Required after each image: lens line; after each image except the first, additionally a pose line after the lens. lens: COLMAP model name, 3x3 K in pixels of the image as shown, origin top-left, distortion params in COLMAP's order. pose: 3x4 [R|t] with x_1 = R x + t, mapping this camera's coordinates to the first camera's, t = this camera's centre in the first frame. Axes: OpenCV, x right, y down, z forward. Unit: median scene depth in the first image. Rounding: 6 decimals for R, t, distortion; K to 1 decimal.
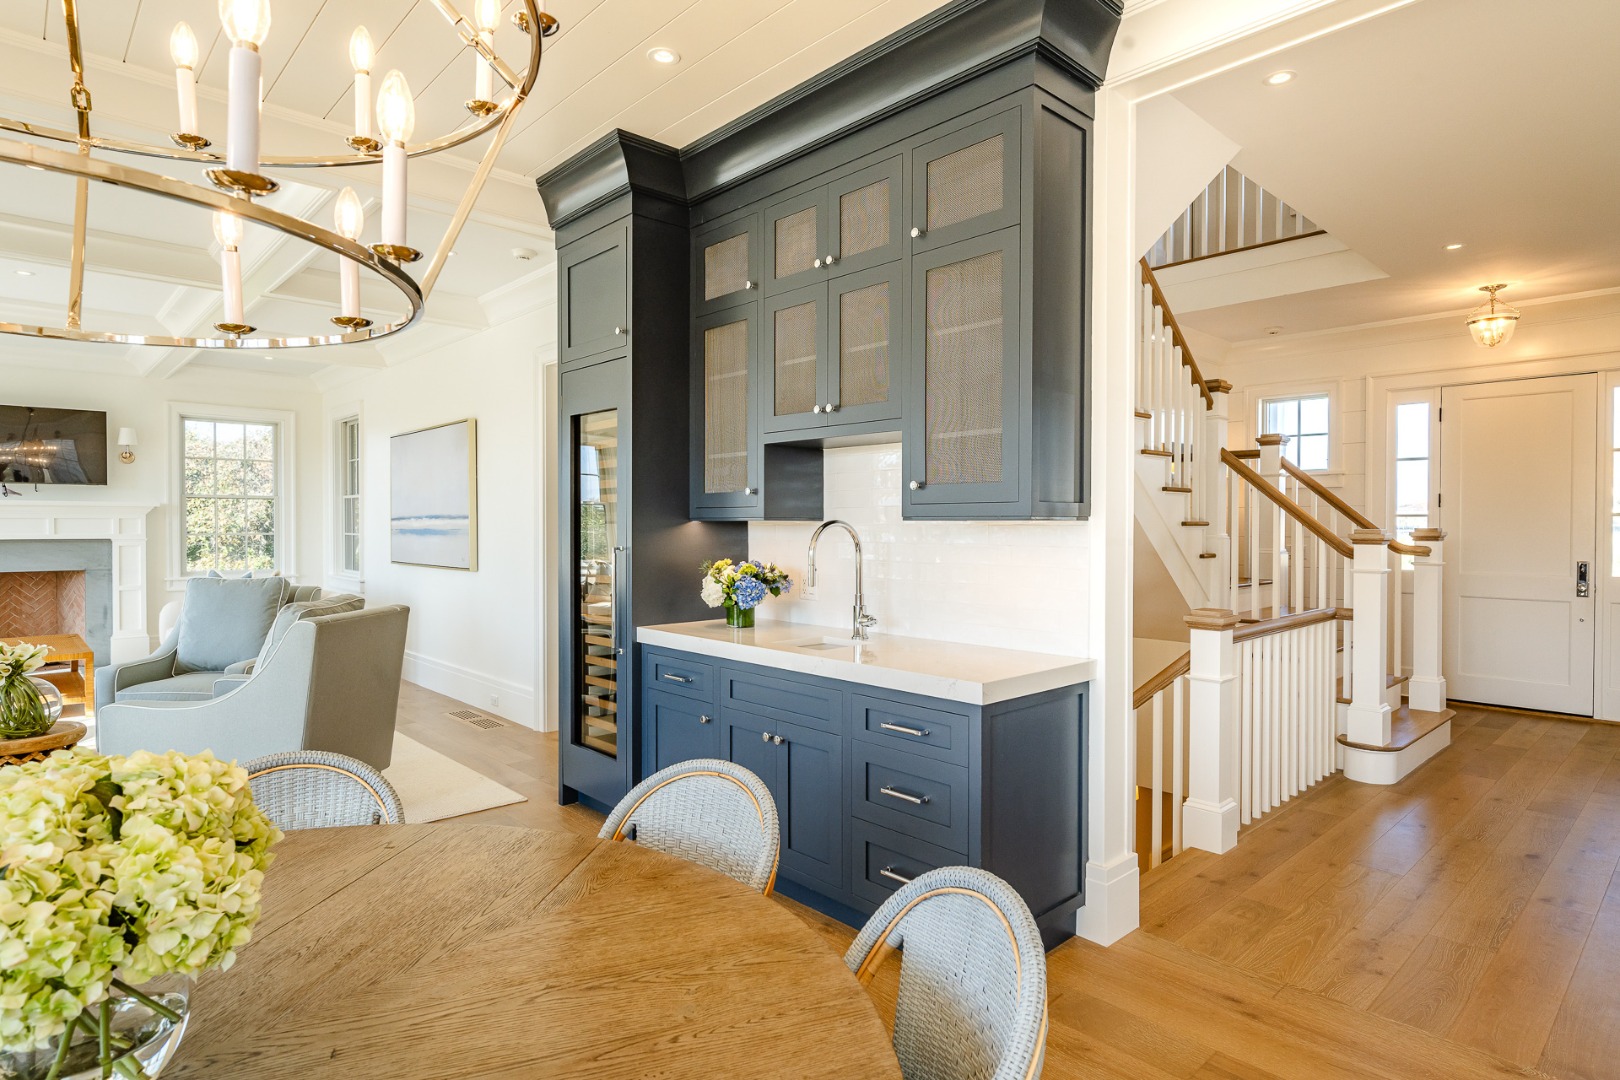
lens RADIAL K [[869.9, 0, 810.0], [0, 869.9, 540.0], [0, 0, 1]] dist [-0.004605, -0.000798]
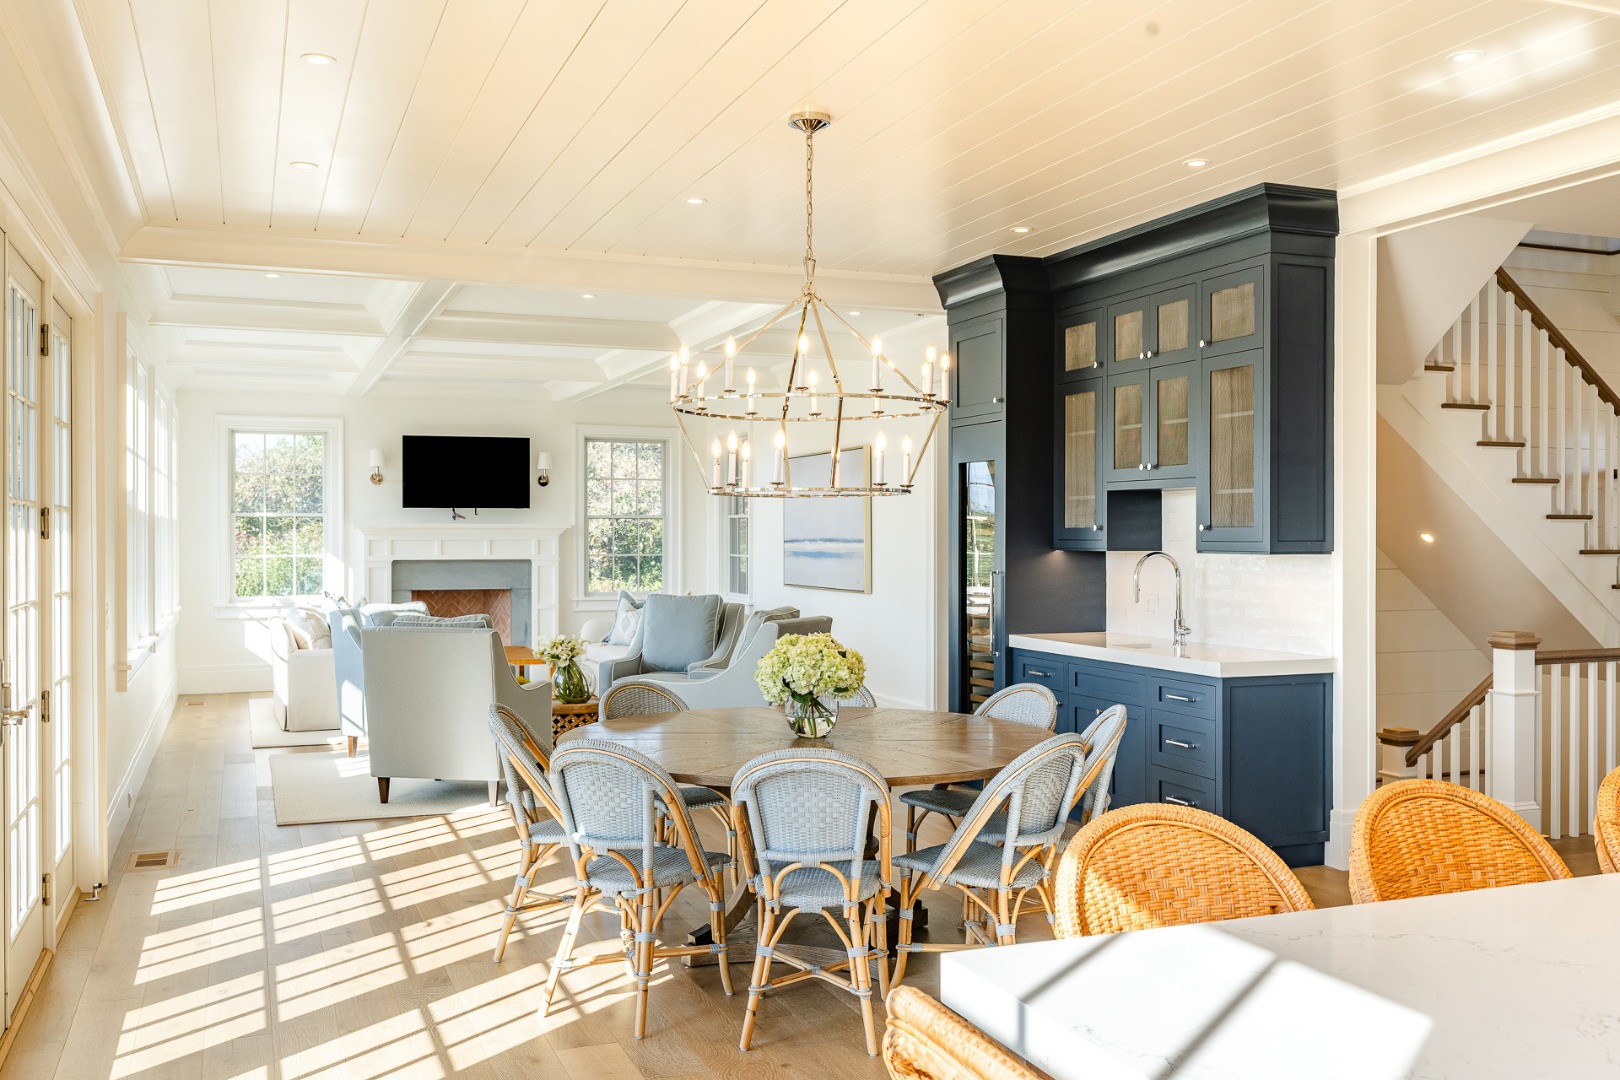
lens RADIAL K [[1422.5, 0, 810.0], [0, 1422.5, 540.0], [0, 0, 1]] dist [-0.008242, -0.001590]
pose [[0.931633, 0.000959, -0.363400, 0.280941], [-0.006263, 0.999890, -0.013417, -0.007751], [0.363347, 0.014775, 0.931537, -1.025052]]
